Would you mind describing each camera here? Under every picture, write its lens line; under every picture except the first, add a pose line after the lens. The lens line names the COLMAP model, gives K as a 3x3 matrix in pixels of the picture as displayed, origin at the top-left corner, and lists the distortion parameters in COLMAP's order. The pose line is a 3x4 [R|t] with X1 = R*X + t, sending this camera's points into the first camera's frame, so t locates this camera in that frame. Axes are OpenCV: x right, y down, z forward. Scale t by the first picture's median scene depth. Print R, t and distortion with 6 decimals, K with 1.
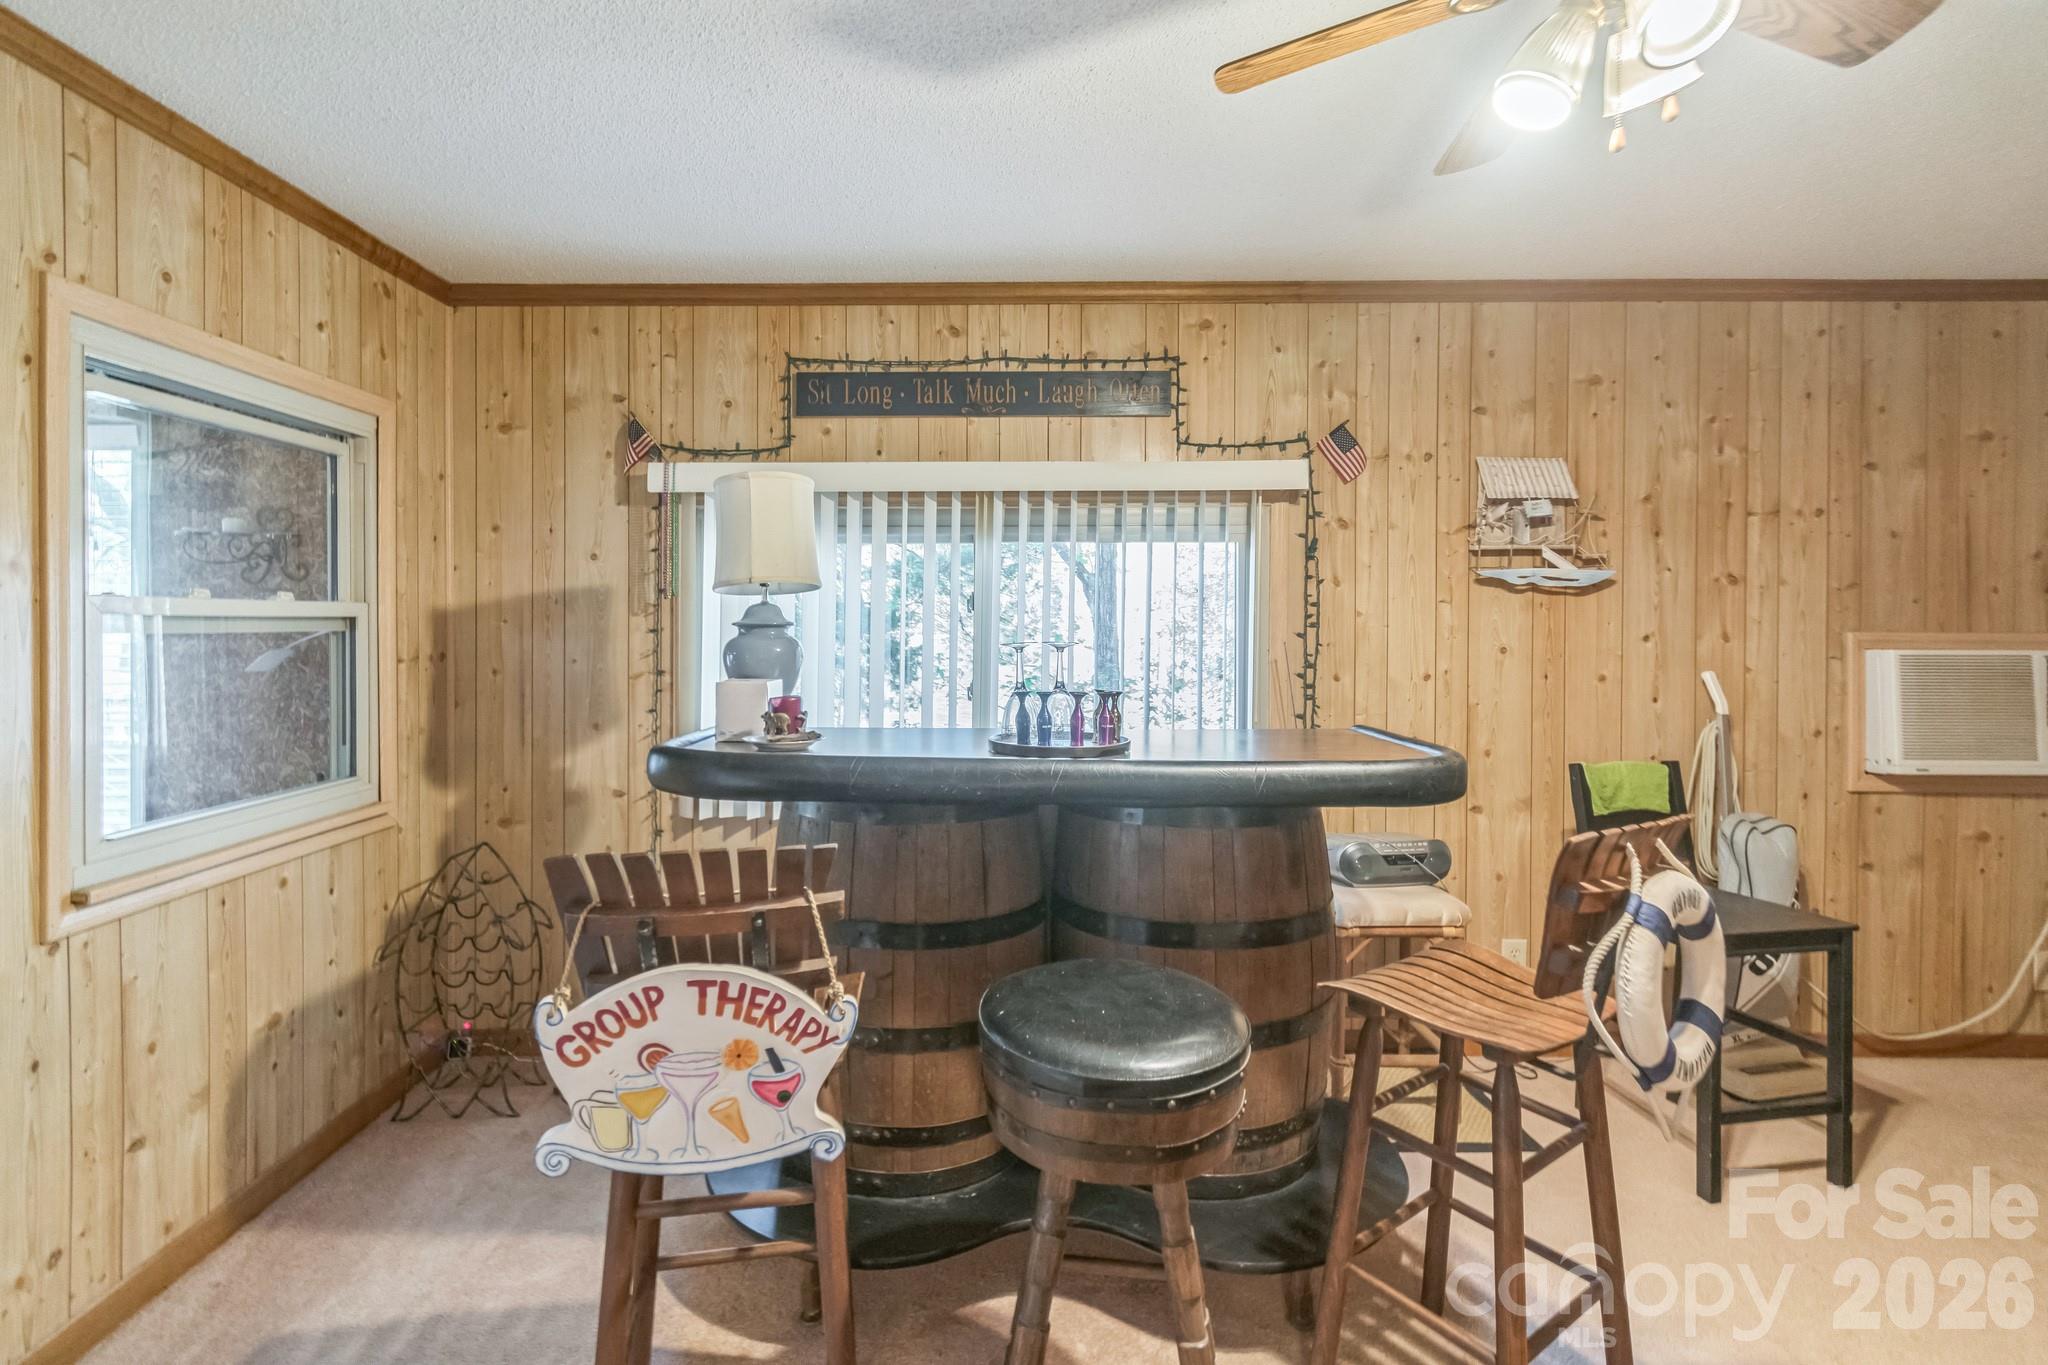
lens RADIAL K [[914.4, 0, 998.4], [0, 914.4, 642.3], [0, 0, 1]] dist [0.003246, -0.001885]
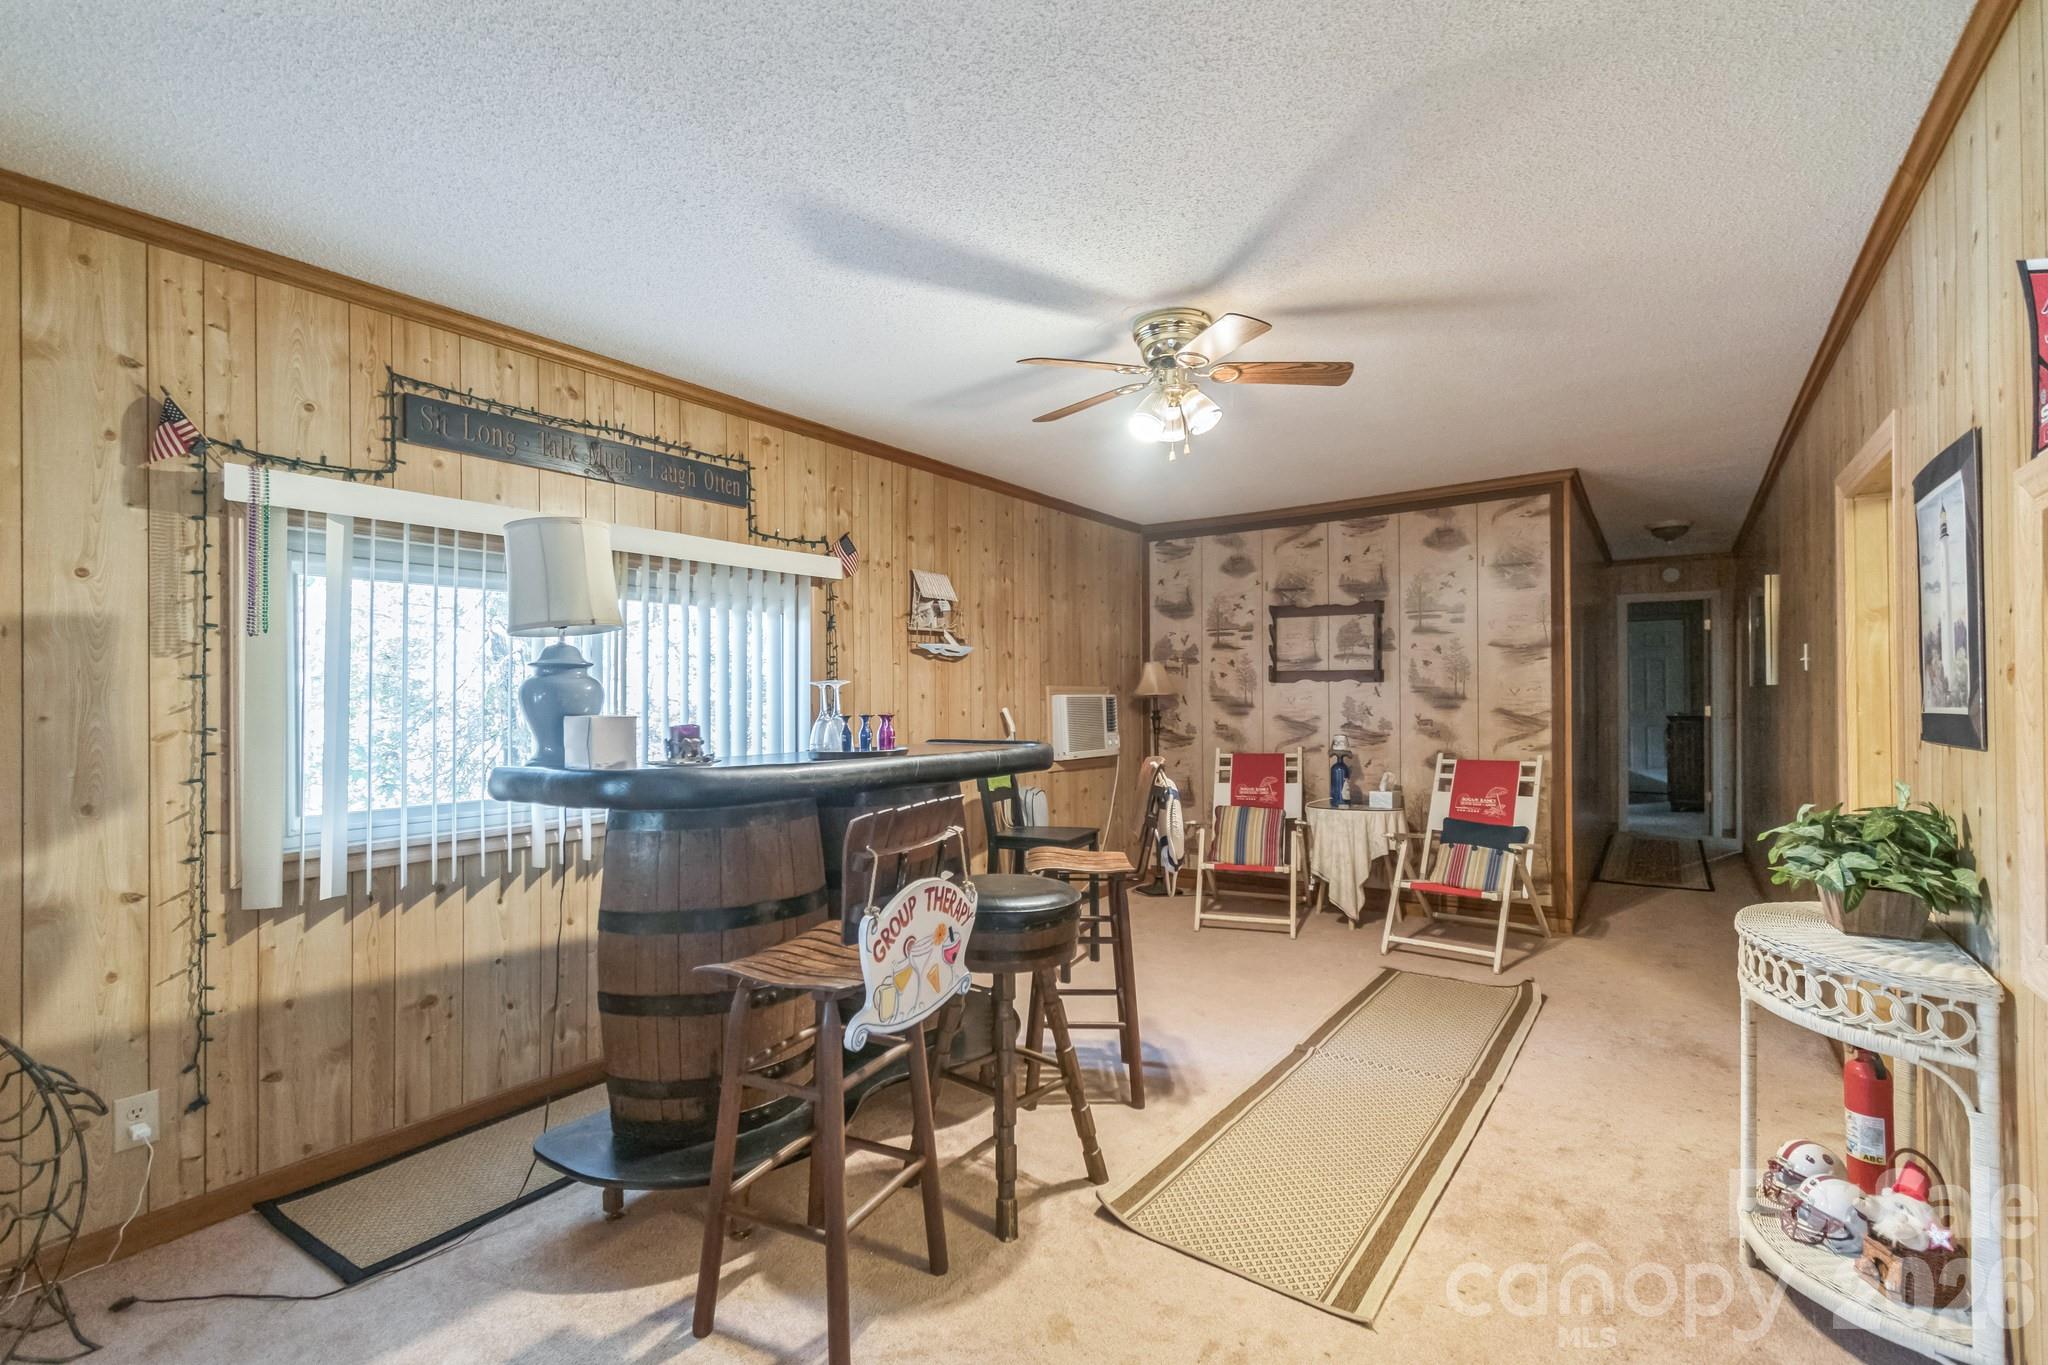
lens RADIAL K [[914.4, 0, 1016.8], [0, 914.4, 693.6], [0, 0, 1]] dist [0.003246, -0.001885]
pose [[0.573144, -0.002748, 0.819450, -0.614657], [0.021284, 0.999707, -0.011535, 0.025322], [-0.819178, 0.024052, 0.573035, -0.005329]]
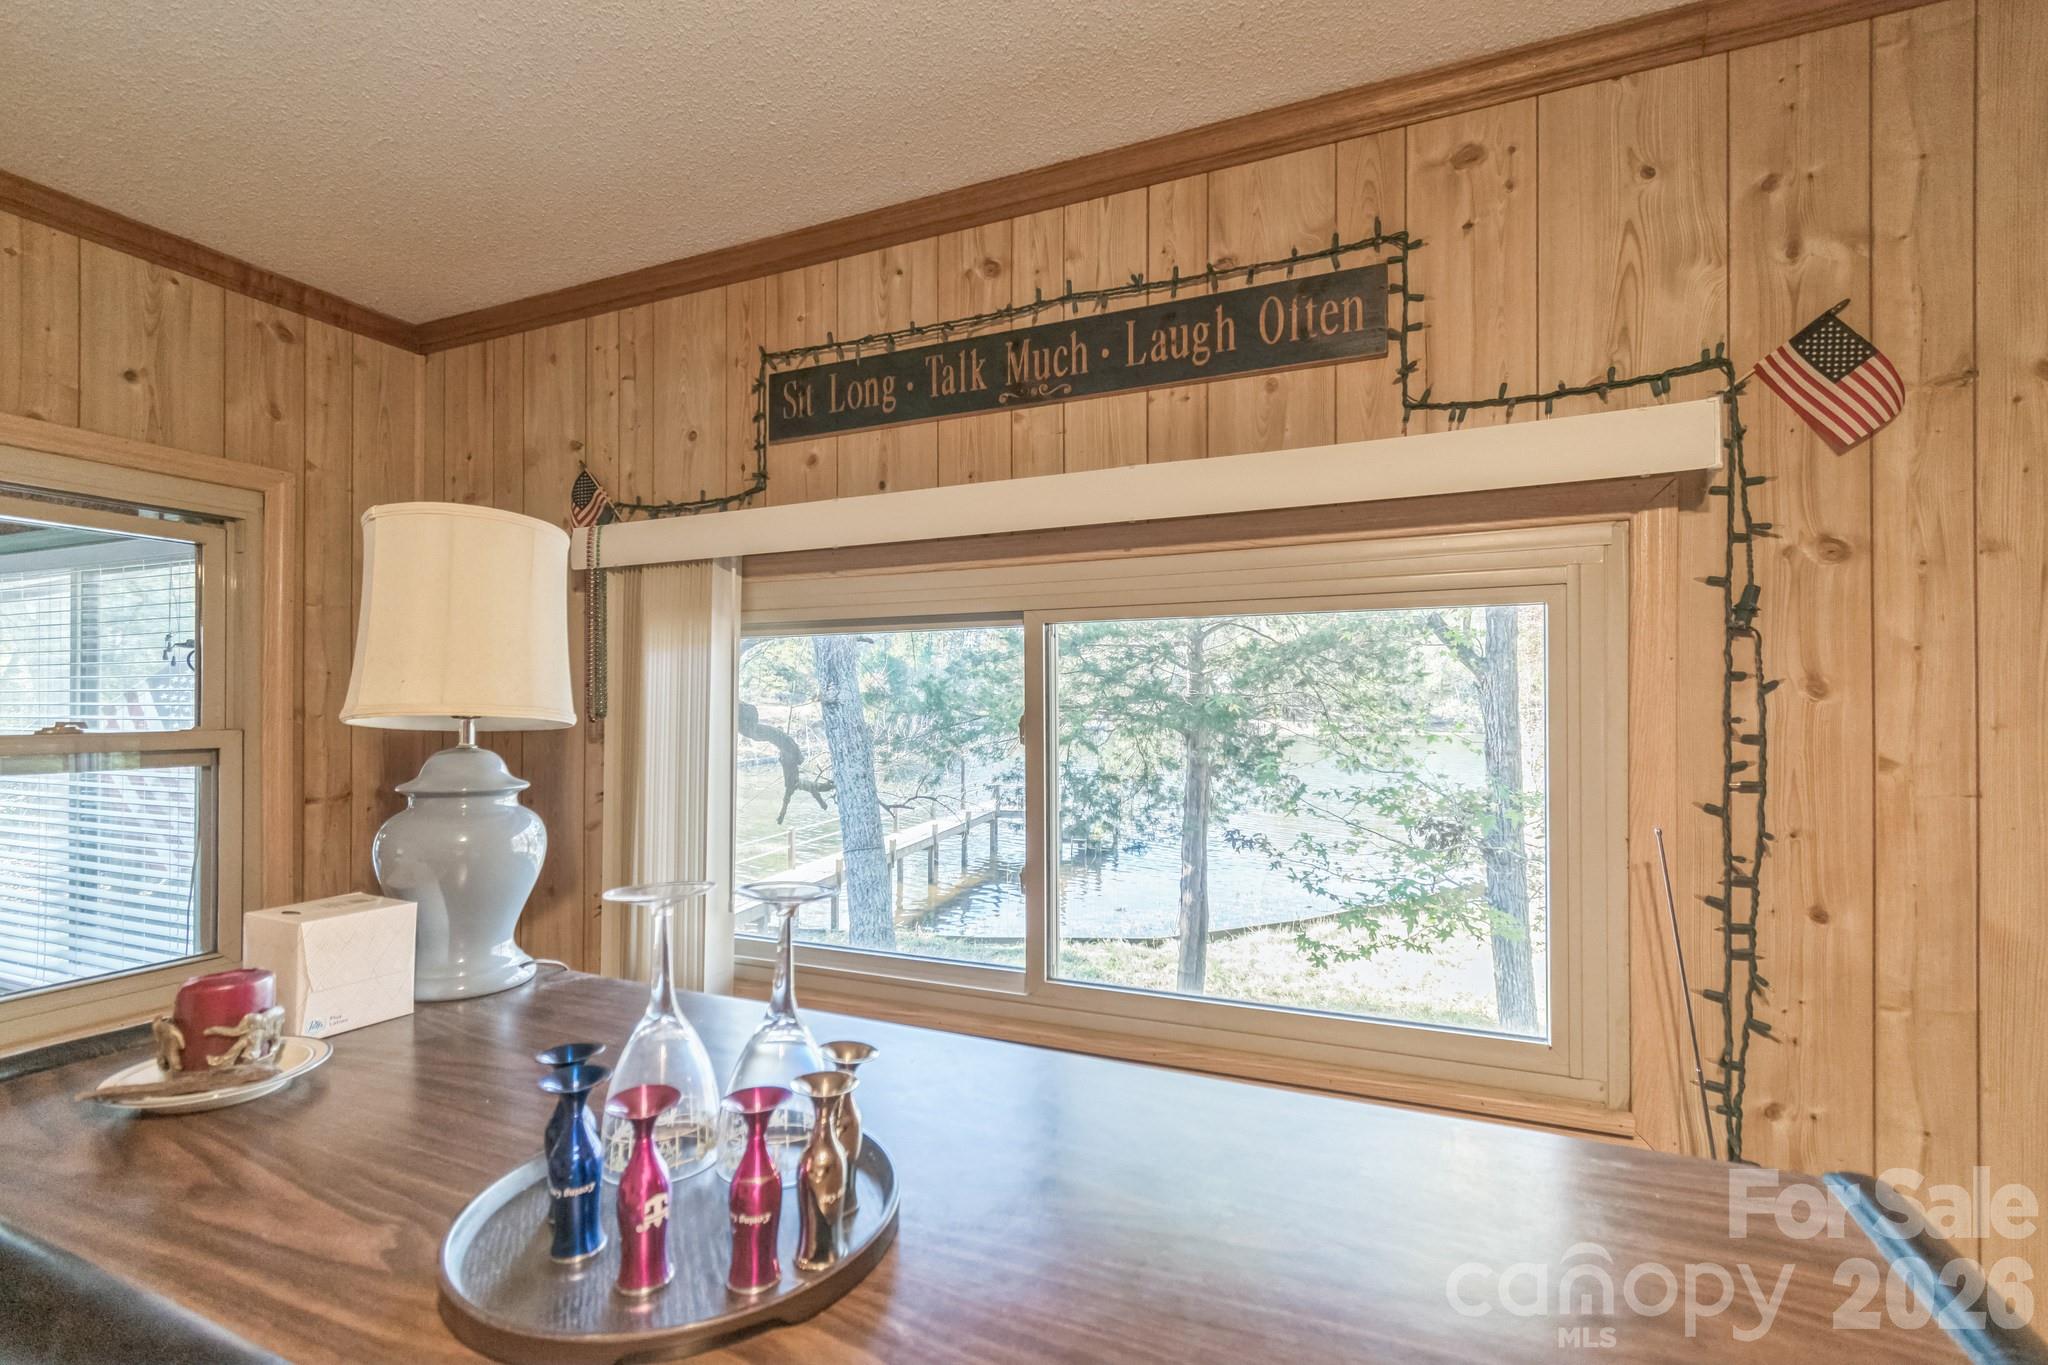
lens RADIAL K [[914.4, 0, 1018.5], [0, 914.4, 706.8], [0, 0, 1]] dist [0.003246, -0.001885]
pose [[0.922973, -0.001972, -0.384859, 0.192991], [-0.006431, 0.999768, -0.020547, -0.045663], [0.384810, 0.021439, 0.922747, 0.470504]]
